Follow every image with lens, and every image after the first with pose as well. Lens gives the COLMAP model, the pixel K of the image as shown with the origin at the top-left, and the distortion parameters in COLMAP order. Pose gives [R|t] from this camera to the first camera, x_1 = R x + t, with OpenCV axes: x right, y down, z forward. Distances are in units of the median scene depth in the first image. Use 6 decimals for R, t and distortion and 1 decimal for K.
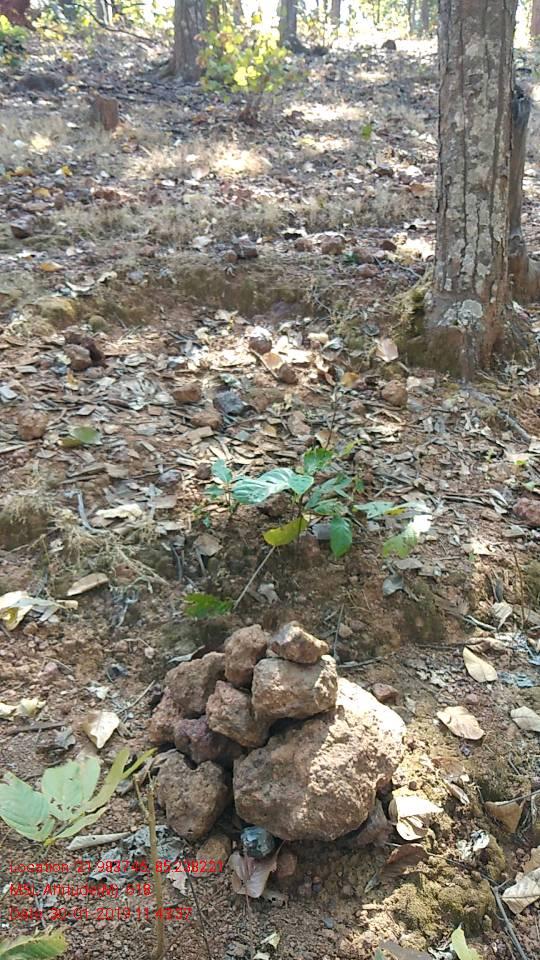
lens RADIAL K [[825.0, 0, 270.0], [0, 825.0, 480.0], [0, 0, 1]] dist [-0.005158, 0.000560]
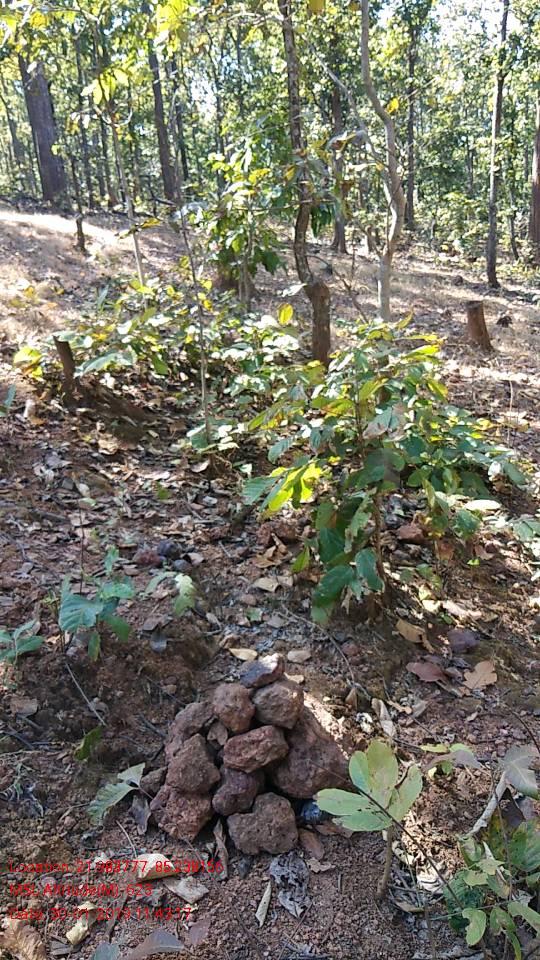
lens RADIAL K [[825.0, 0, 270.0], [0, 825.0, 480.0], [0, 0, 1]] dist [-0.005158, 0.000560]
pose [[0.426638, -0.338089, 0.838854, -0.867776], [0.424840, 0.893721, 0.144131, -0.233075], [-0.798430, 0.294887, 0.524929, 0.180032]]
